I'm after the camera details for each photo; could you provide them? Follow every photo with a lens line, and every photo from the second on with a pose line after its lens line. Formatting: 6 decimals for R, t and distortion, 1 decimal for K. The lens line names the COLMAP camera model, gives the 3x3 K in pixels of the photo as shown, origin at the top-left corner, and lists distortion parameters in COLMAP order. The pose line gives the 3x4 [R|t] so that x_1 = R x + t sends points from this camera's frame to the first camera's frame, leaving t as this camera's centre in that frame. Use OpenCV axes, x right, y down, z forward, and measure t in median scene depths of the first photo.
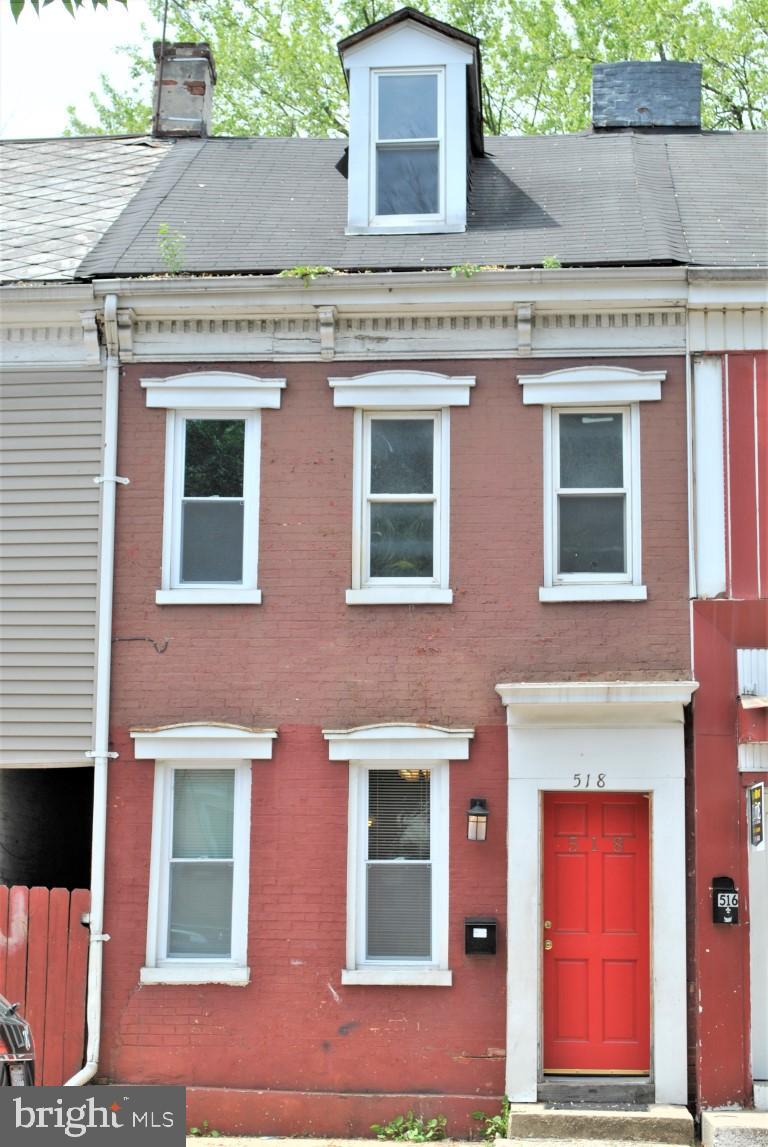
lens RADIAL K [[2143.8, 0, 384.5], [0, 2143.8, 572.8], [0, 0, 1]] dist [0.009695, 0.000000]
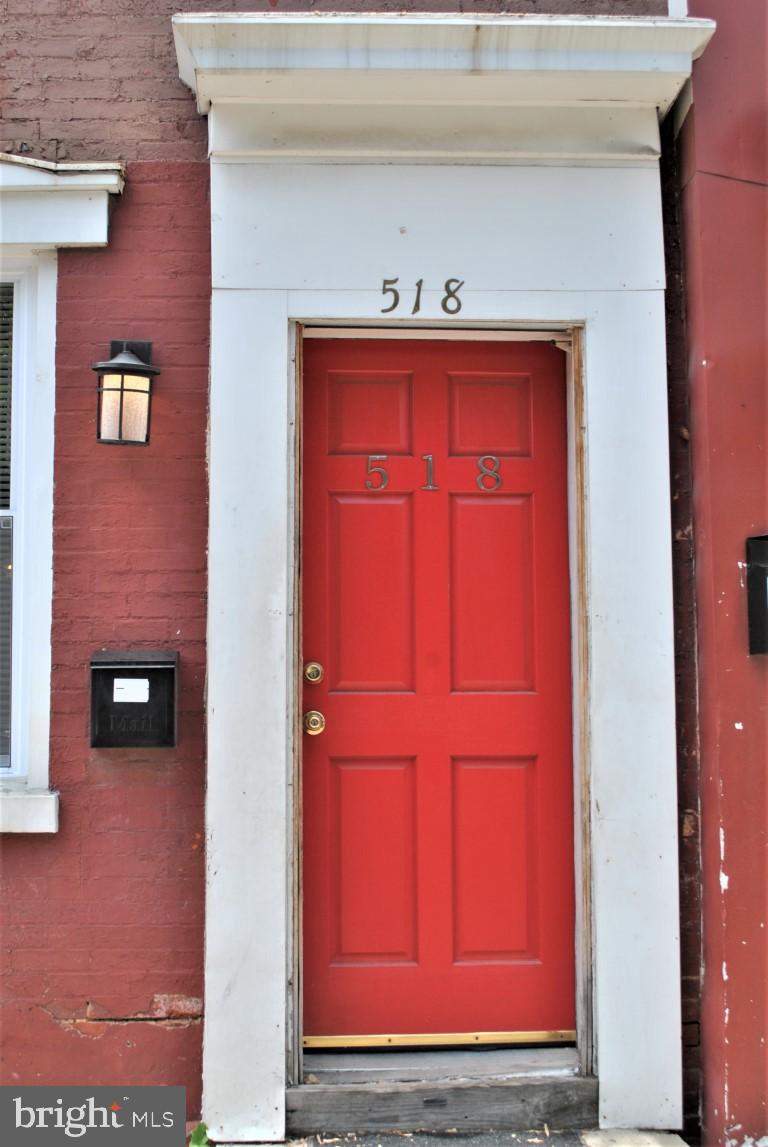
lens RADIAL K [[1692.9, 0, 384.5], [0, 1692.9, 574.6], [0, 0, 1]] dist [-0.035360, 0.000000]
pose [[0.992661, -0.004536, 0.120845, 0.052016], [-0.002074, 0.998511, 0.054513, 0.130388], [-0.120912, -0.054364, 0.991173, 0.697904]]
